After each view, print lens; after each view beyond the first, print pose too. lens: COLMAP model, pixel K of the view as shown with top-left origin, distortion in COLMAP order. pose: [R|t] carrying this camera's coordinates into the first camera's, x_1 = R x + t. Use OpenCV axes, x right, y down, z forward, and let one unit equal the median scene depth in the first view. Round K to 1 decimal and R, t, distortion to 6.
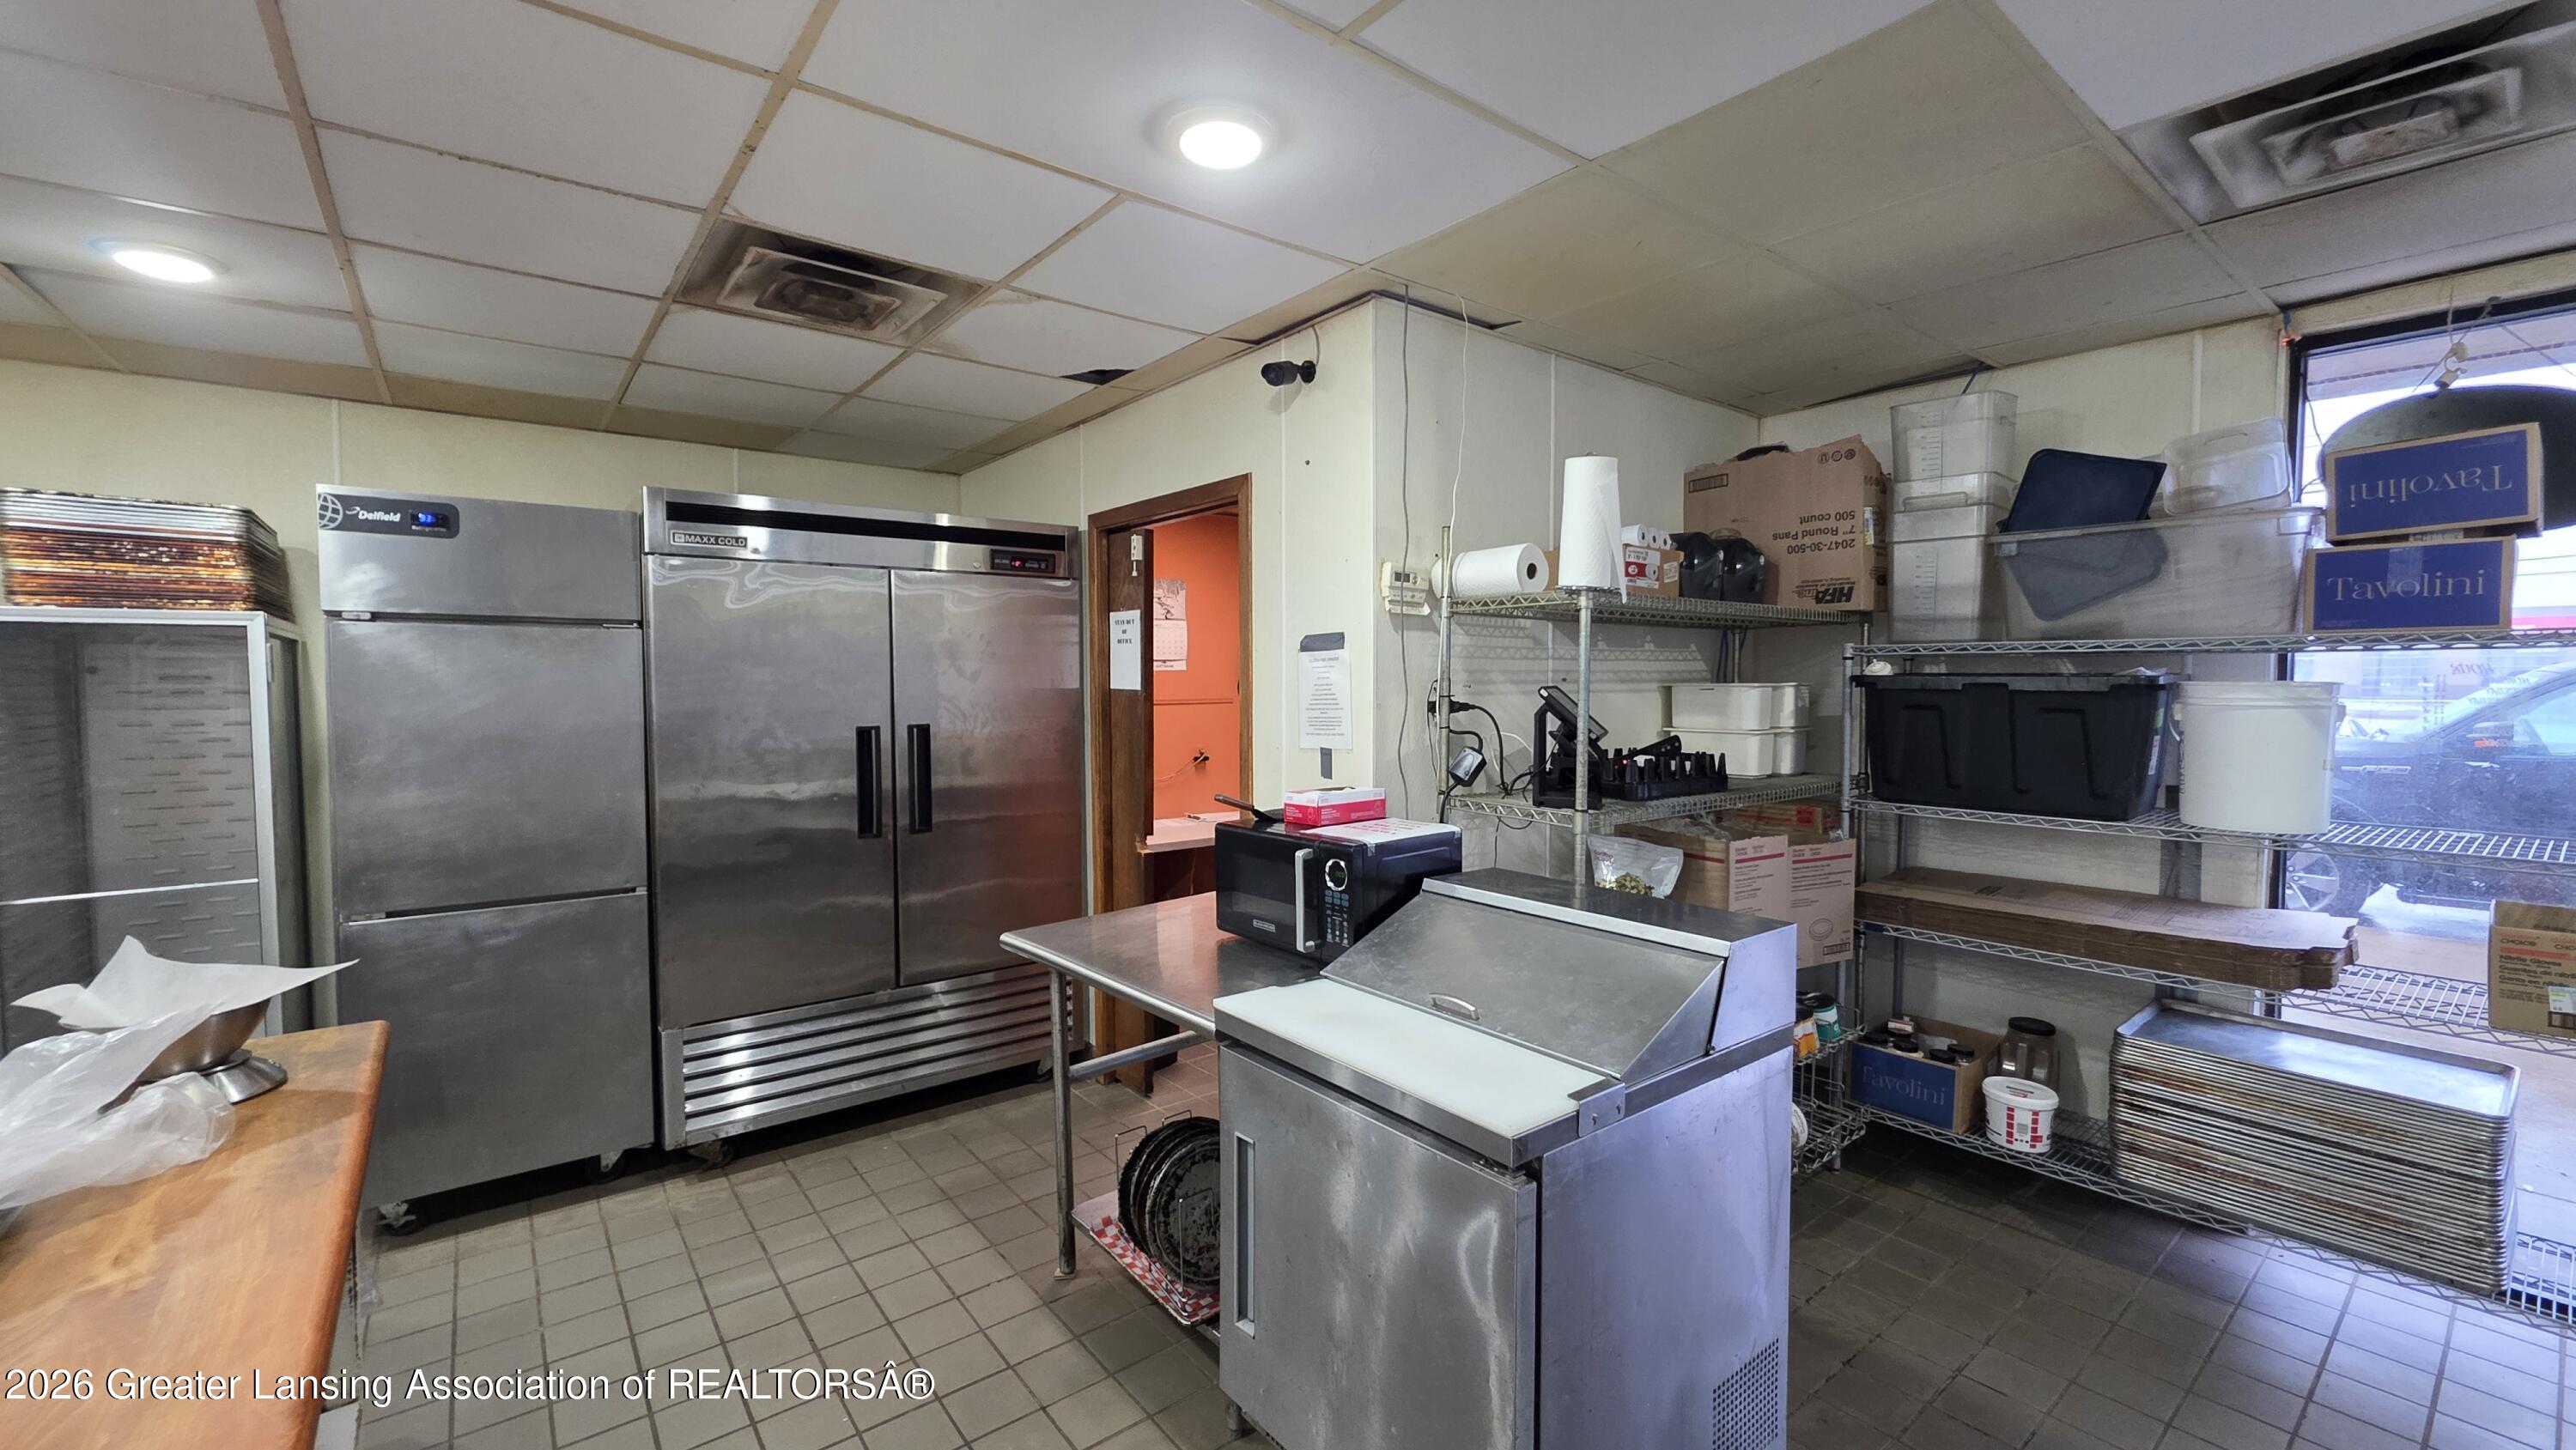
lens RADIAL K [[1032.9, 0, 1274.9], [0, 1032.9, 724.5], [0, 0, 1]] dist [0.001525, -0.000188]
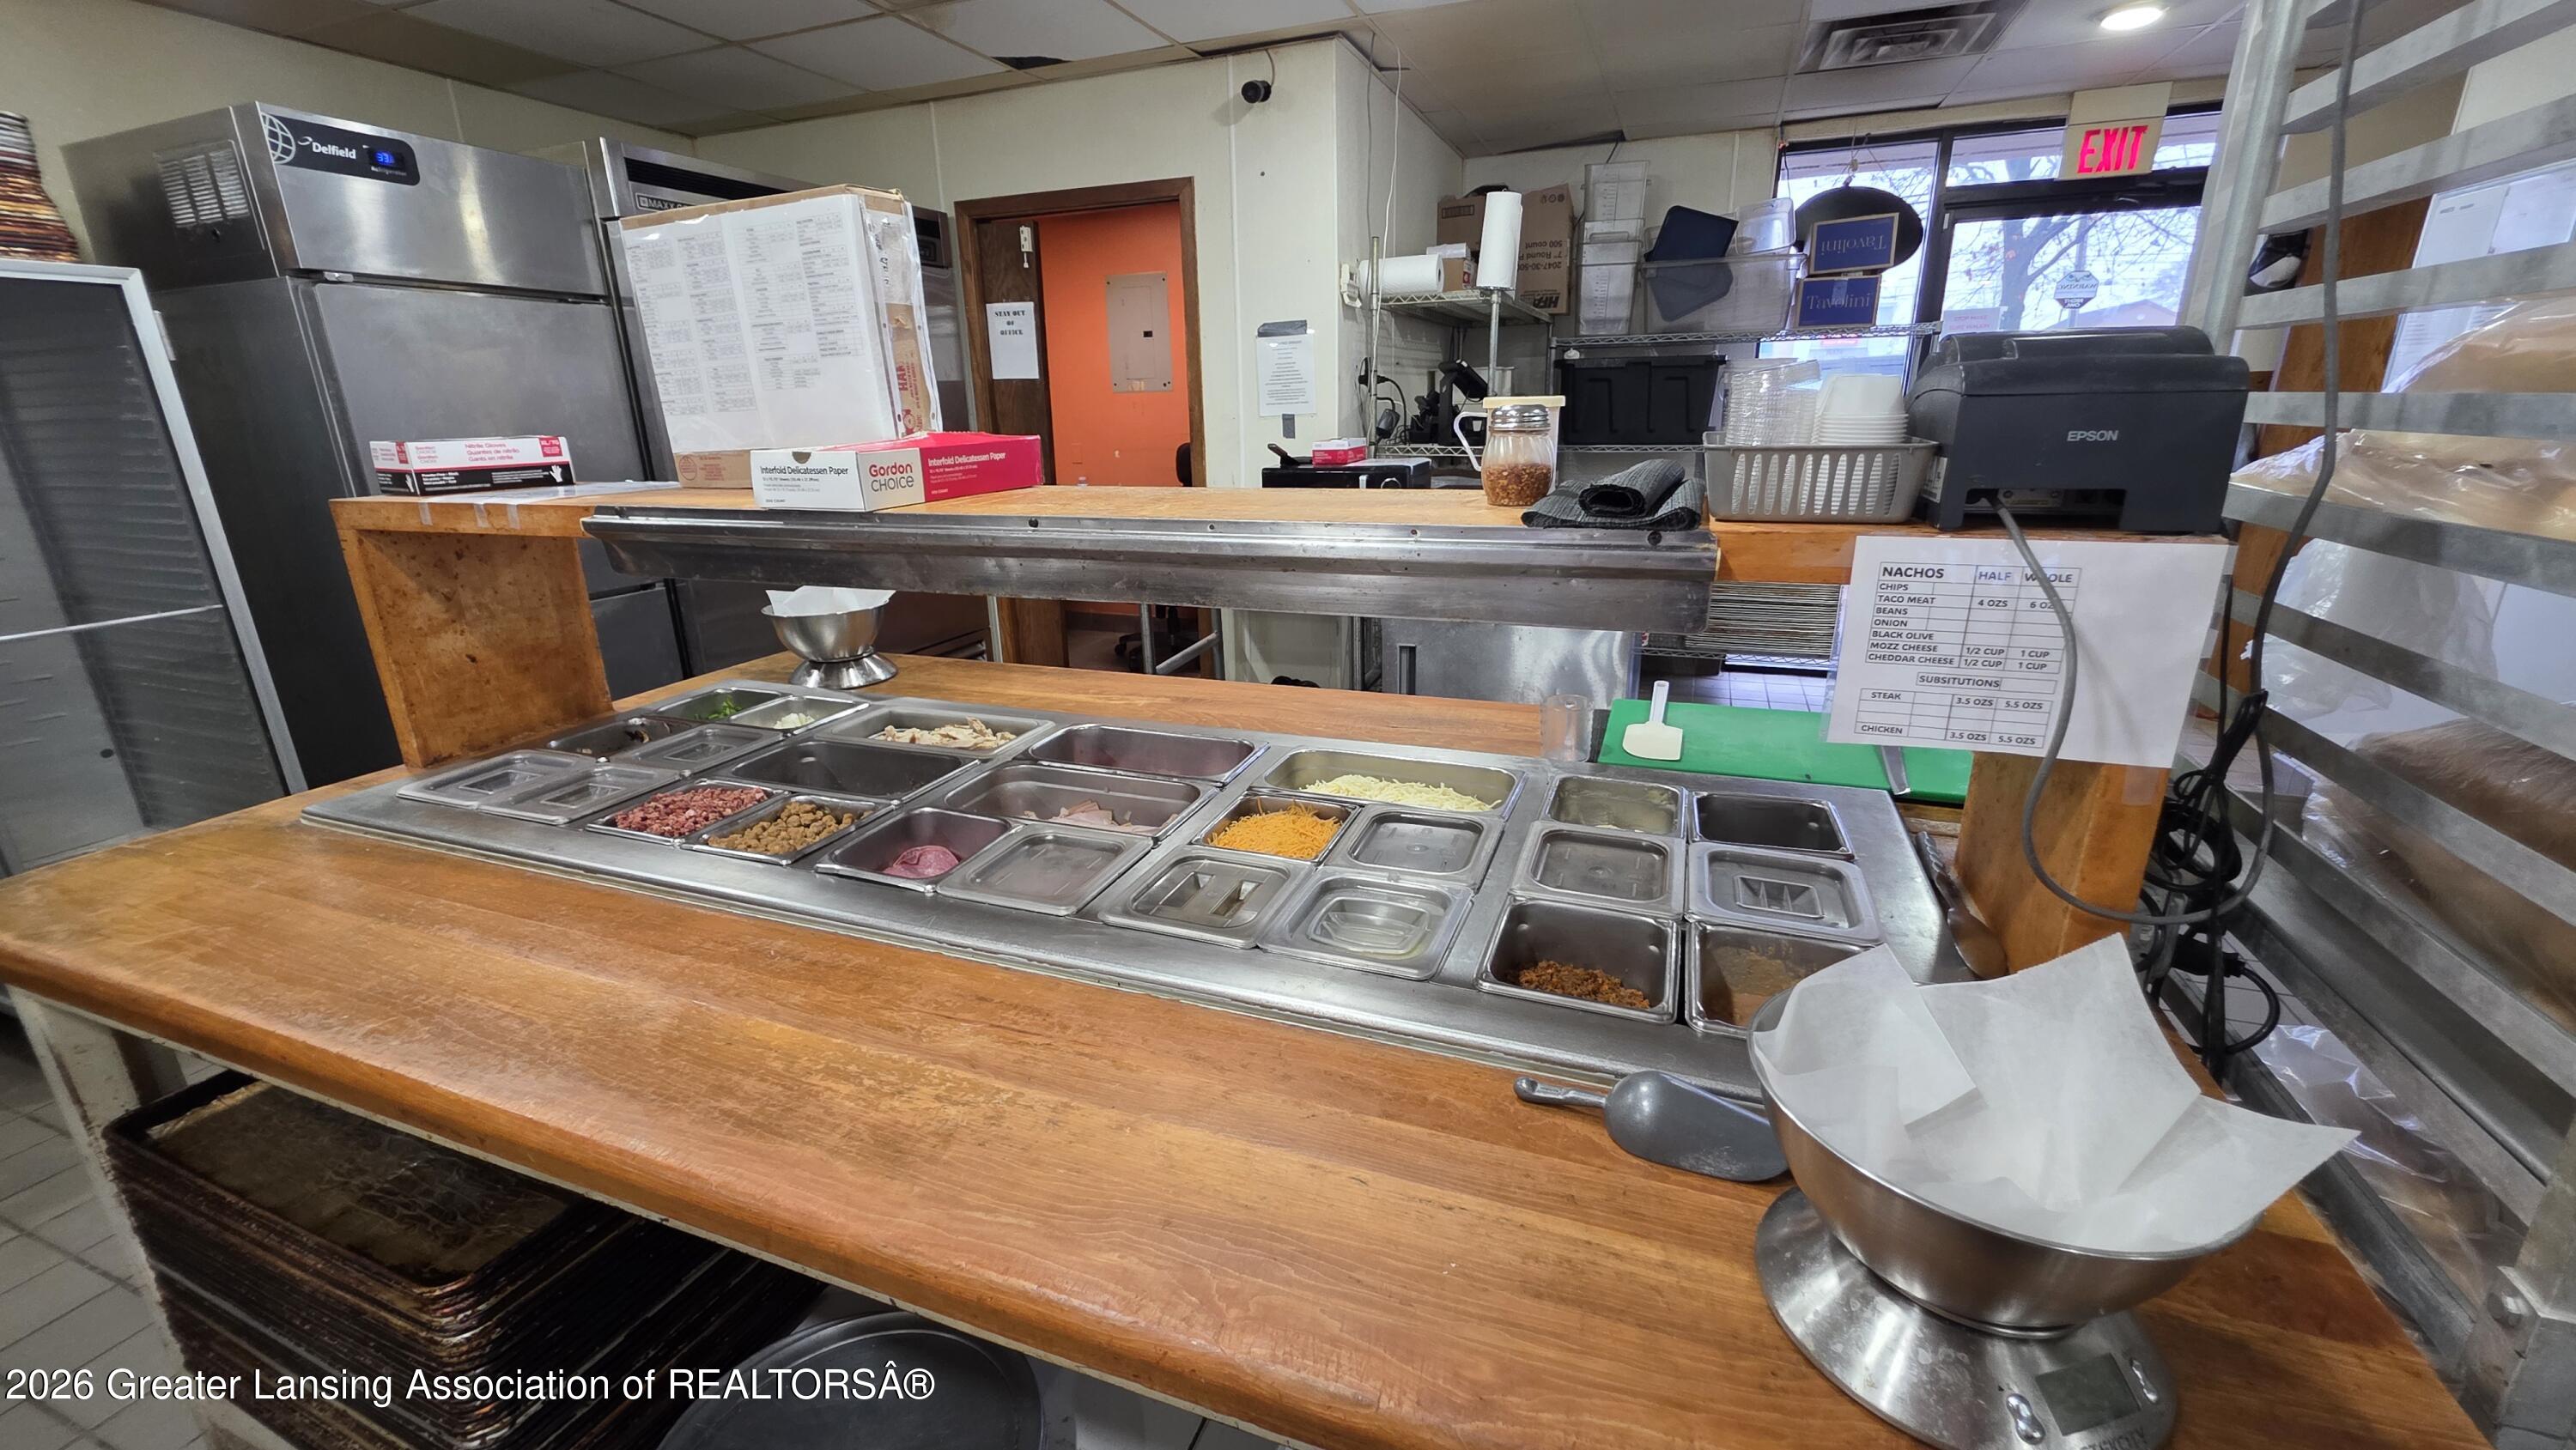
lens RADIAL K [[1032.9, 0, 1277.2], [0, 1032.9, 730.0], [0, 0, 1]] dist [0.001525, -0.000188]
pose [[0.862439, -0.169900, 0.476795, -0.670724], [0.042056, 0.962778, 0.267002, 0.059214], [-0.504412, -0.210221, 0.837482, -0.189047]]
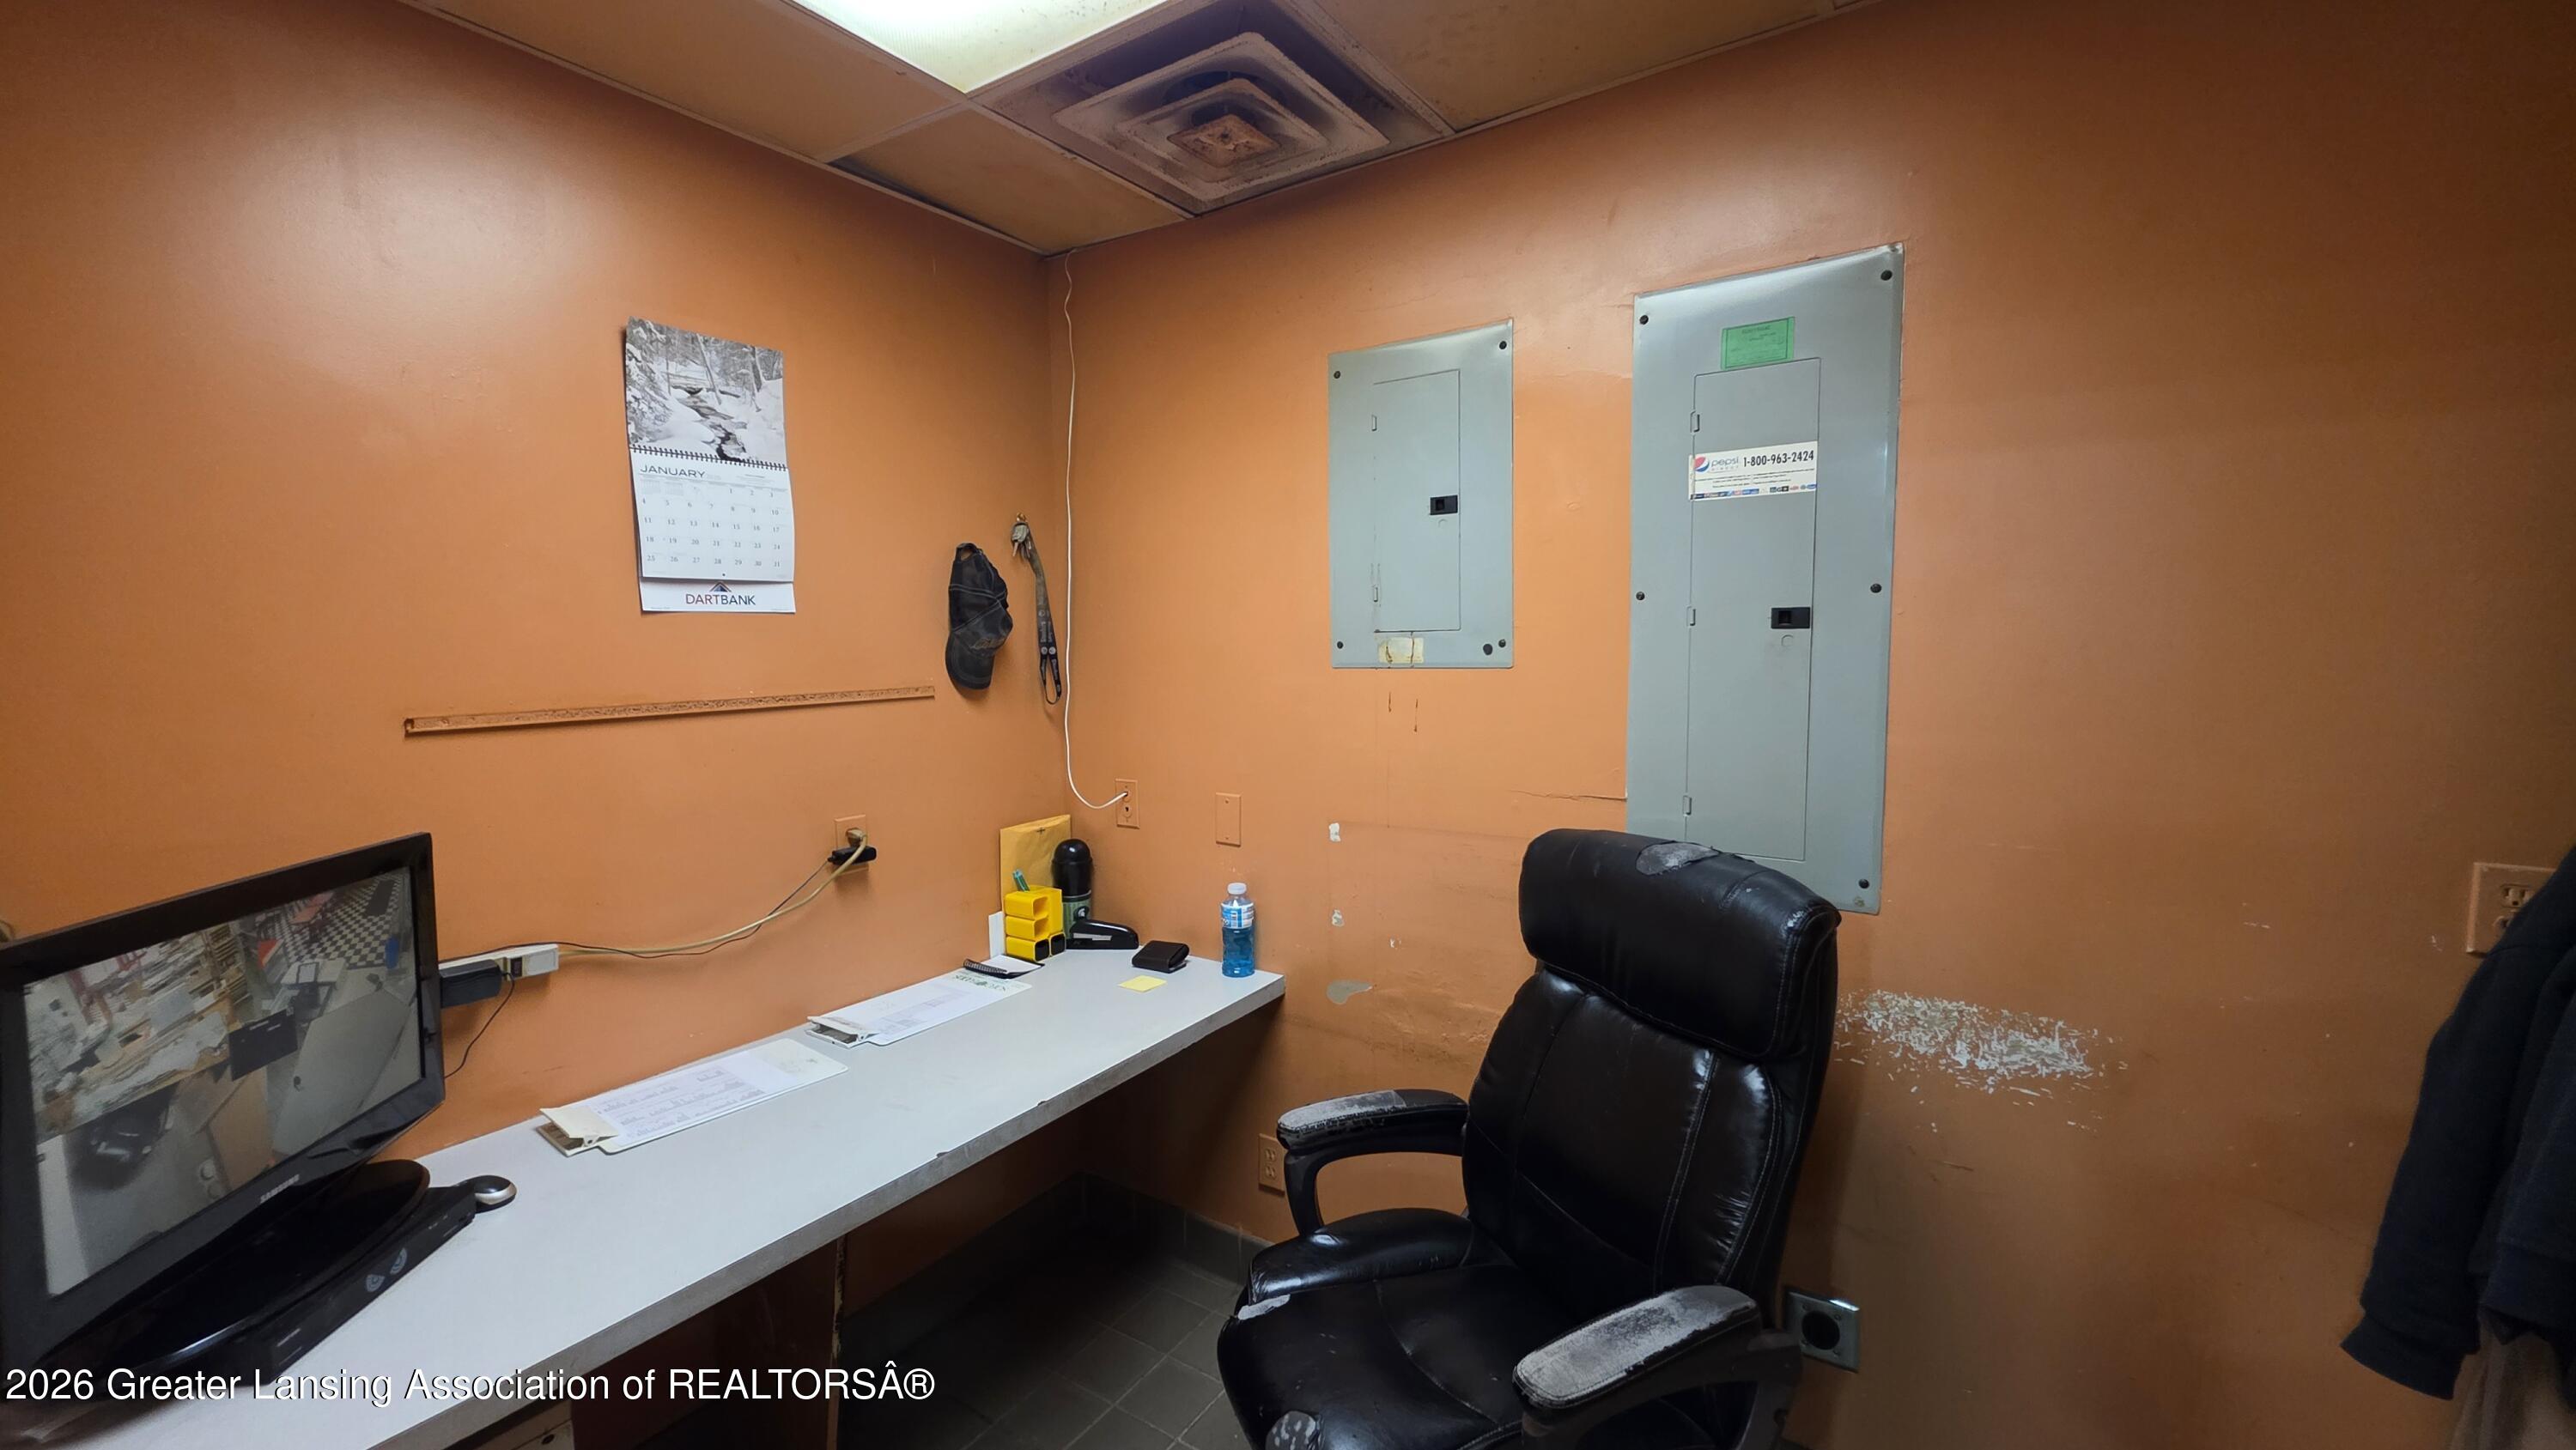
lens RADIAL K [[1032.9, 0, 1272.3], [0, 1032.9, 724.5], [0, 0, 1]] dist [0.001525, -0.000188]
pose [[0.951421, -0.038986, 0.305414, -0.082838], [0.027903, 0.998787, 0.040571, -0.049687], [-0.306625, -0.030078, 0.951355, 1.256154]]
